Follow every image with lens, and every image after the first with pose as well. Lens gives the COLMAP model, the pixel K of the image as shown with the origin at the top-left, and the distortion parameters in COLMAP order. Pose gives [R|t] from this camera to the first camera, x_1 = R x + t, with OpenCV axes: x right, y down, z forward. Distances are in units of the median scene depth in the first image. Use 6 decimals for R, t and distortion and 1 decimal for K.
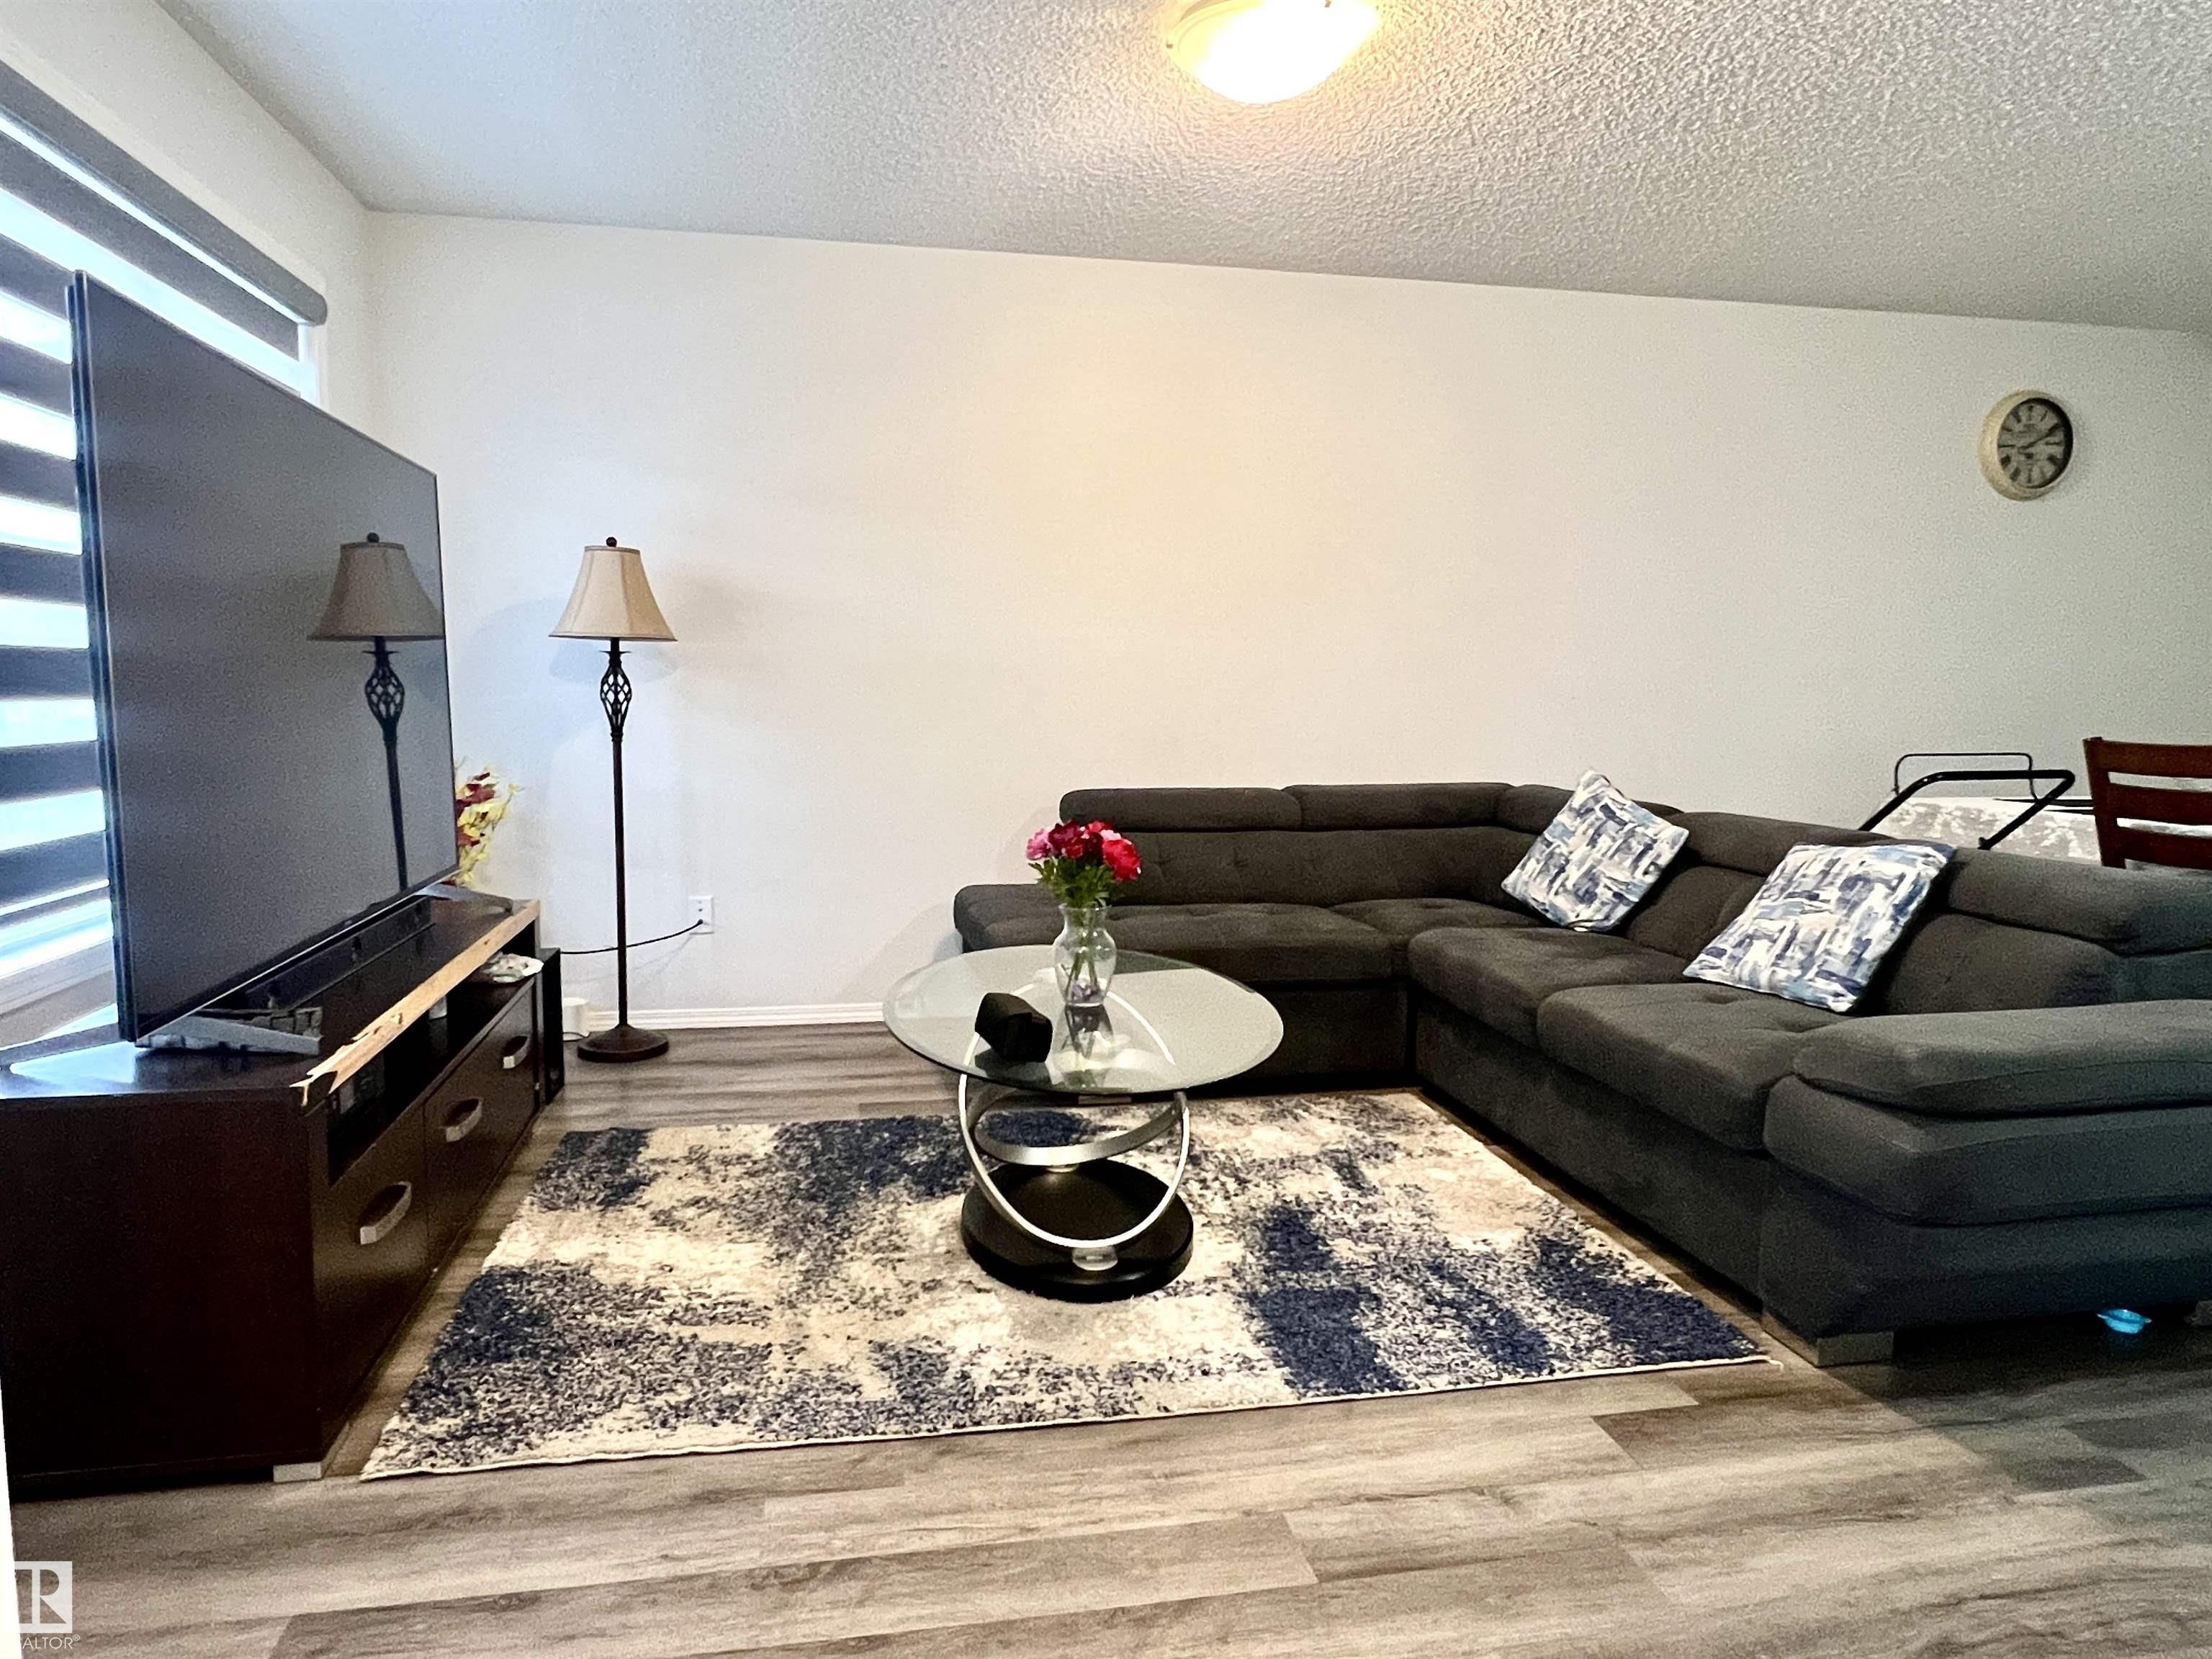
lens RADIAL K [[1365.4, 0, 1100.3], [0, 1365.4, 832.1], [0, 0, 1]] dist [0.065729, 0.000128]
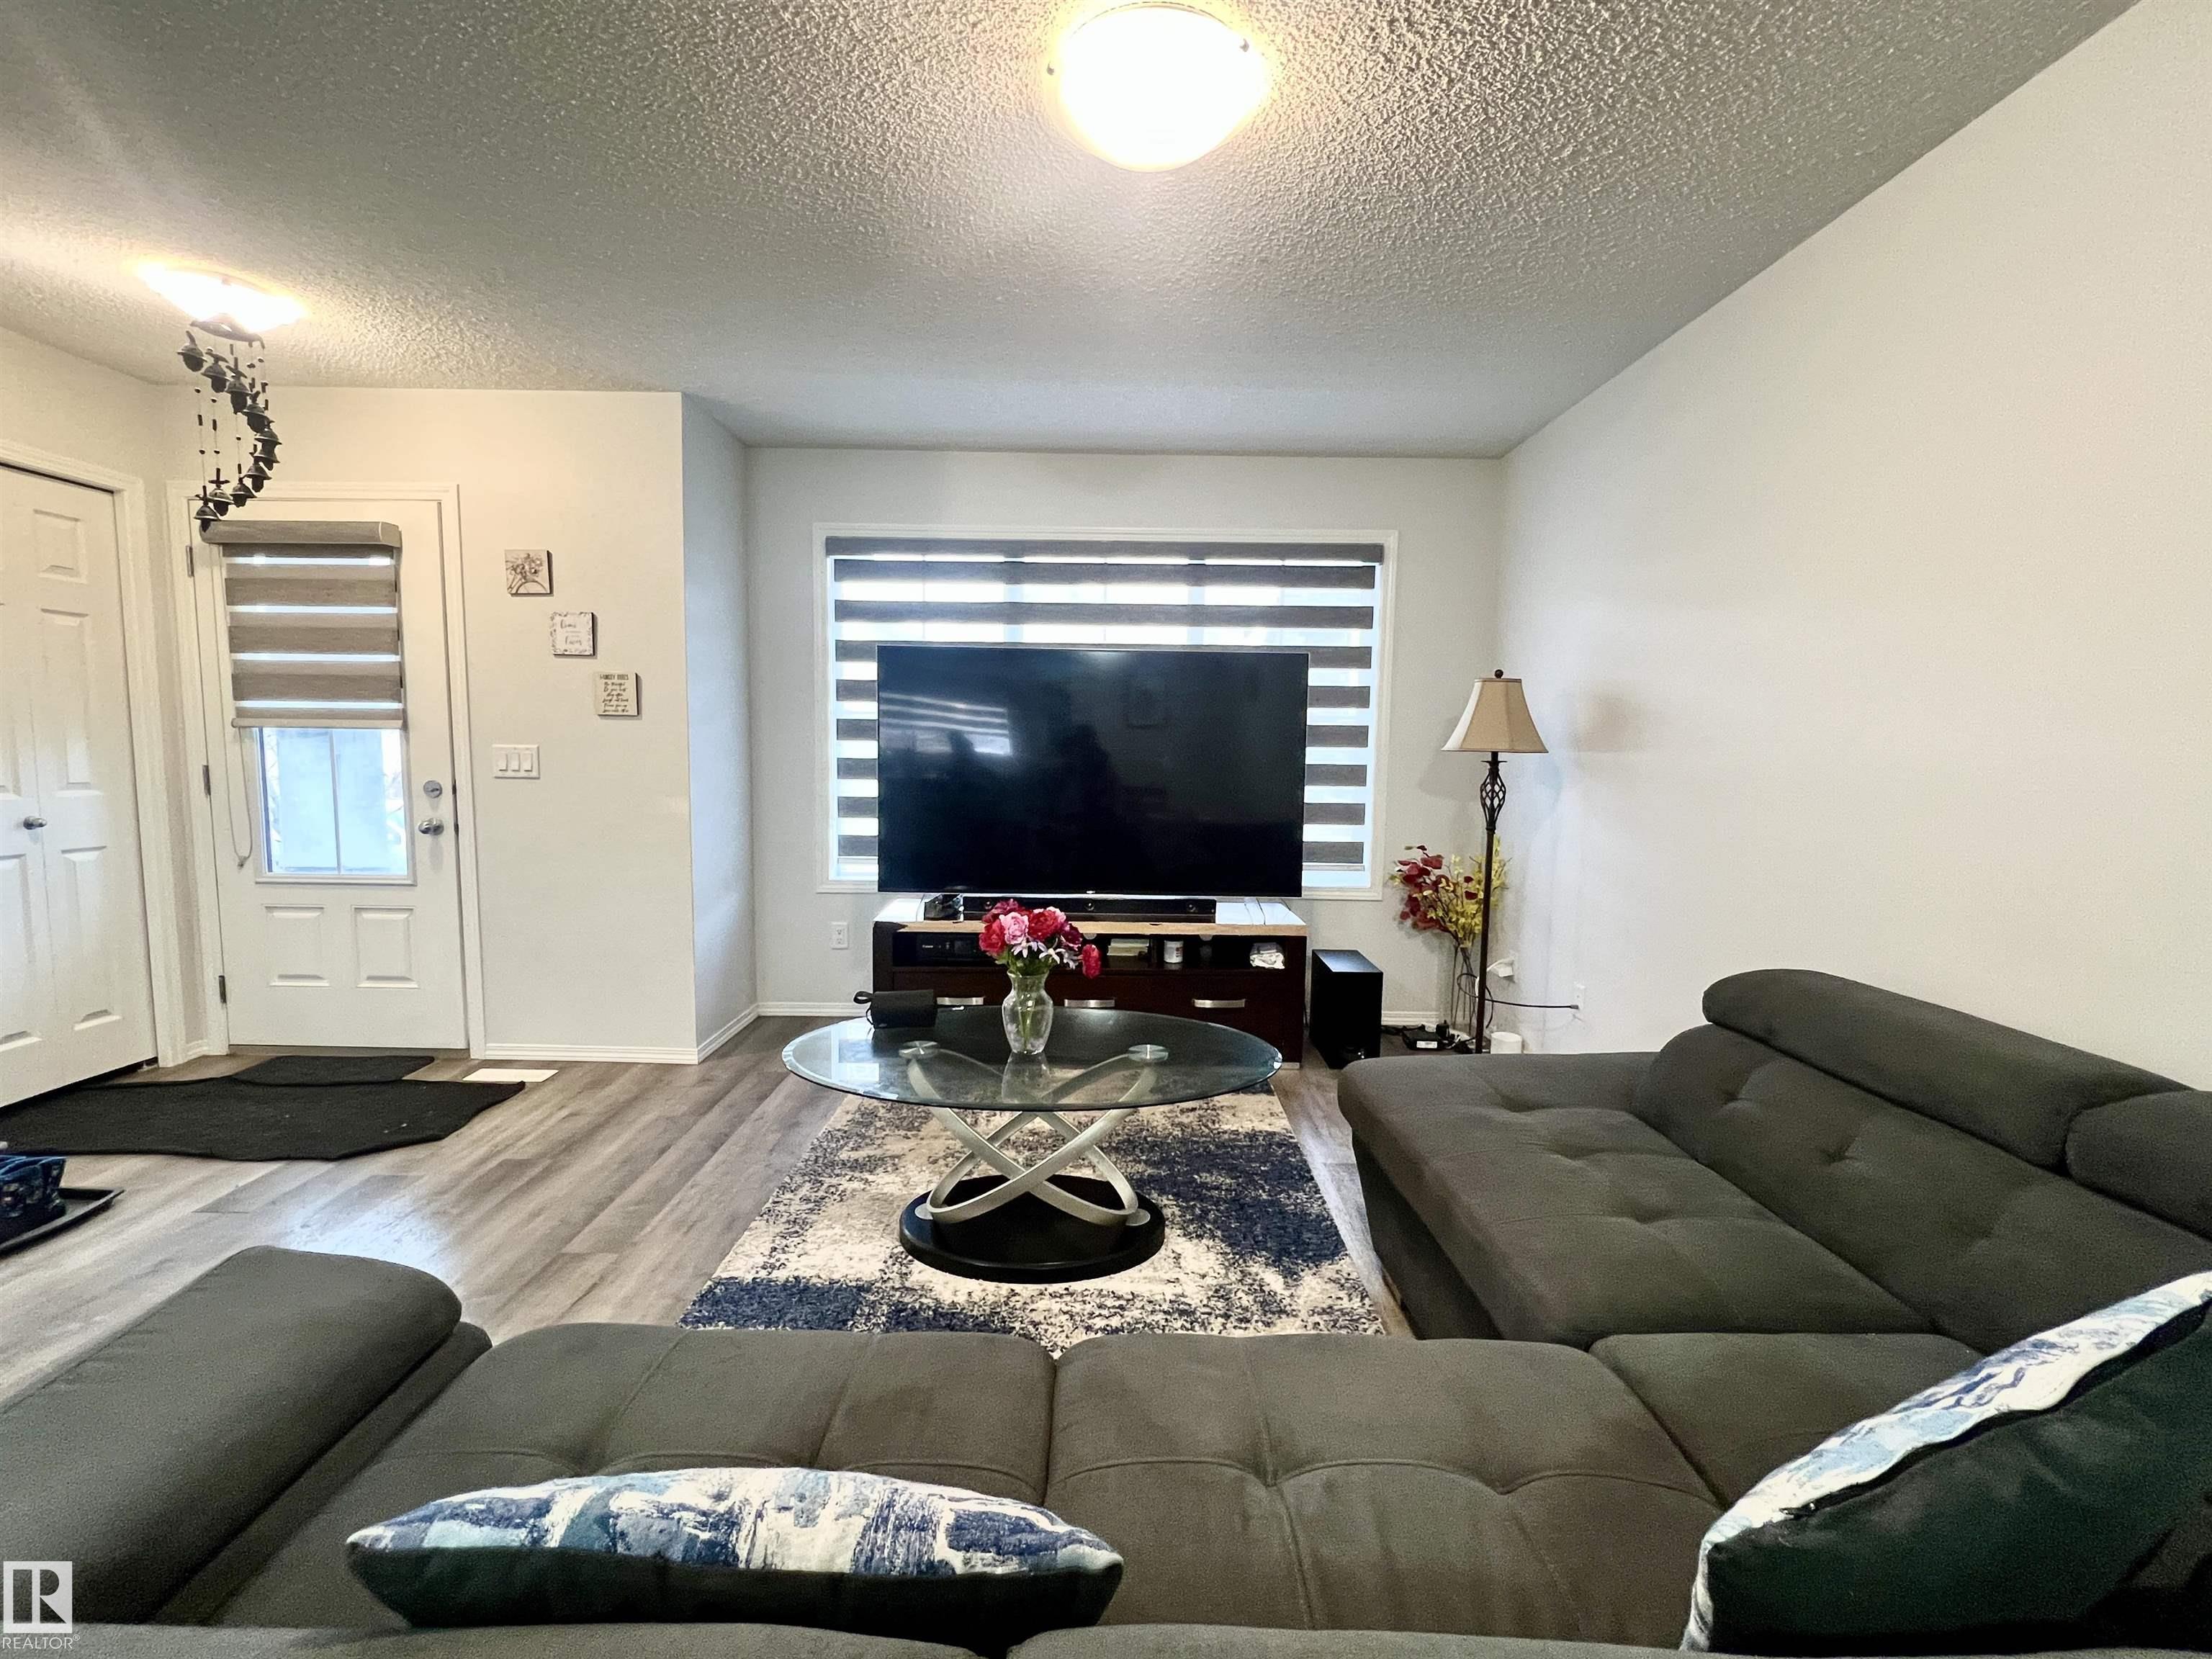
lens RADIAL K [[923.8, 0, 1101.2], [0, 923.8, 825.7], [0, 0, 1]] dist [-0.000845, -0.000163]
pose [[-0.183259, 0.068092, -0.980704, 0.685108], [-0.121105, 0.988436, 0.091259, -0.137966], [0.975577, 0.135492, -0.172894, 1.042683]]
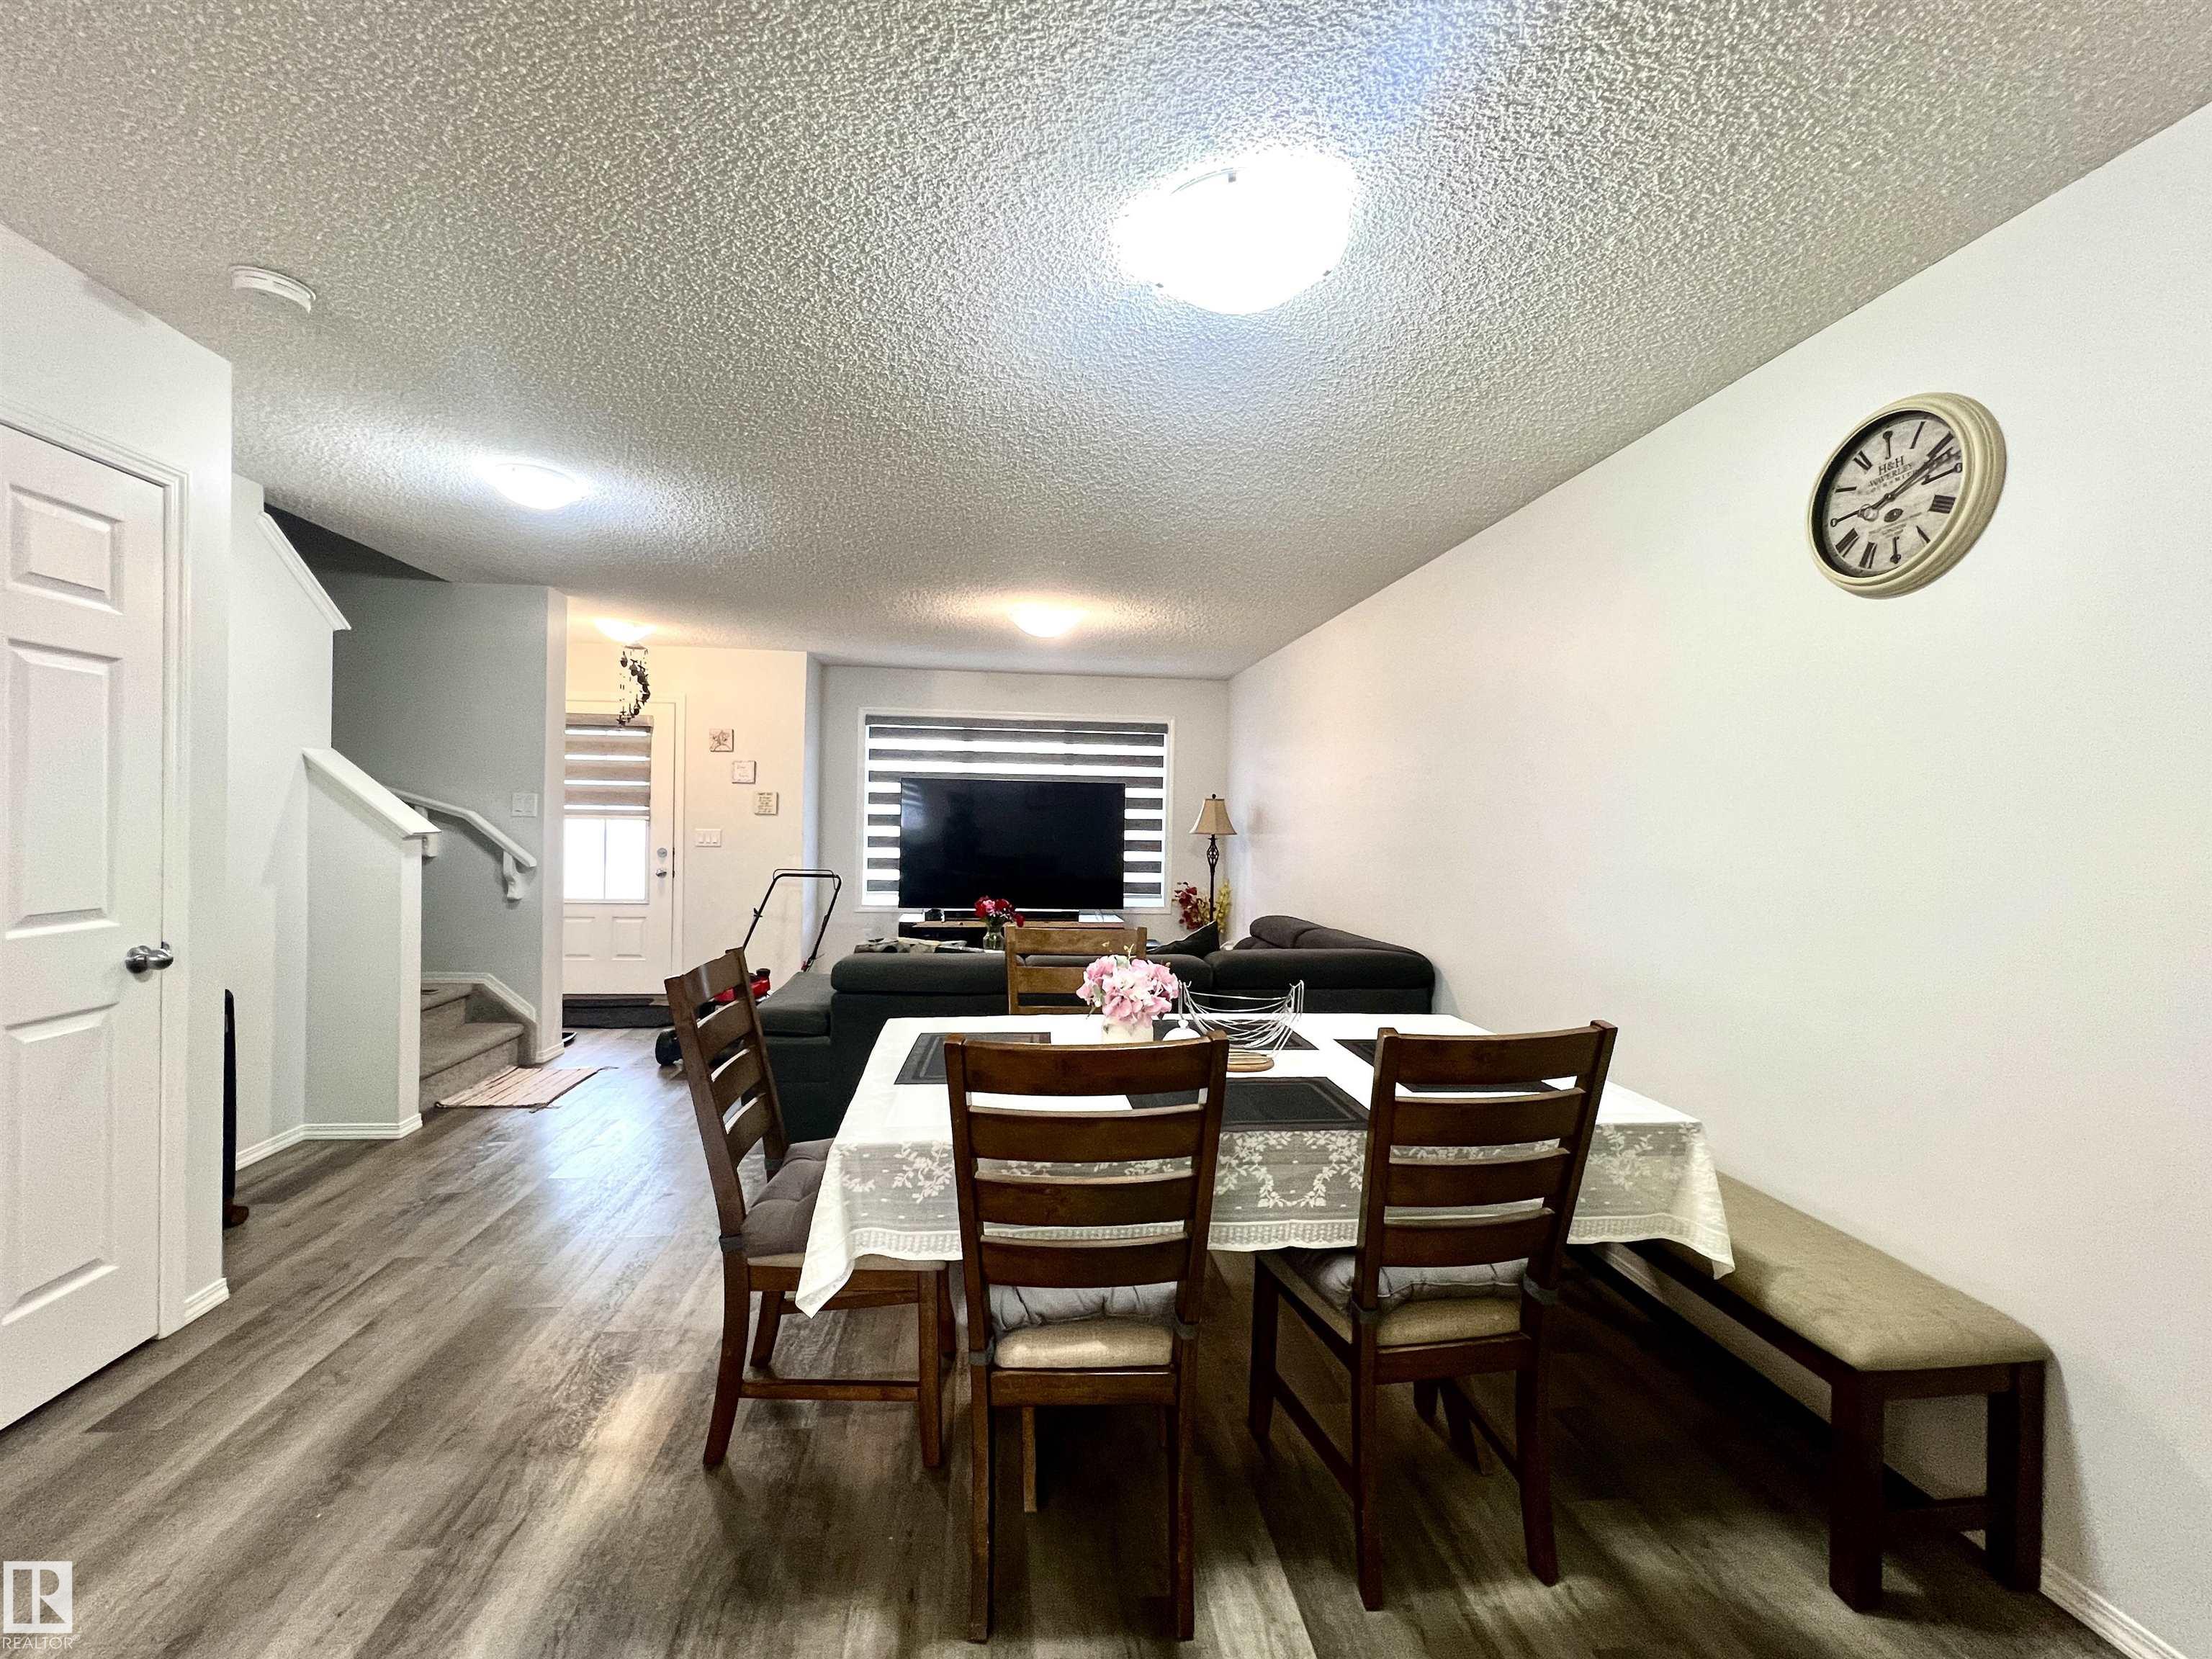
lens RADIAL K [[923.8, 0, 1101.2], [0, 923.8, 825.7], [0, 0, 1]] dist [-0.000845, -0.000163]
pose [[-0.066097, -0.013644, -0.997720, 1.745216], [-0.124082, 0.992258, -0.005349, -0.155042], [0.990068, 0.123445, -0.067278, 1.173311]]
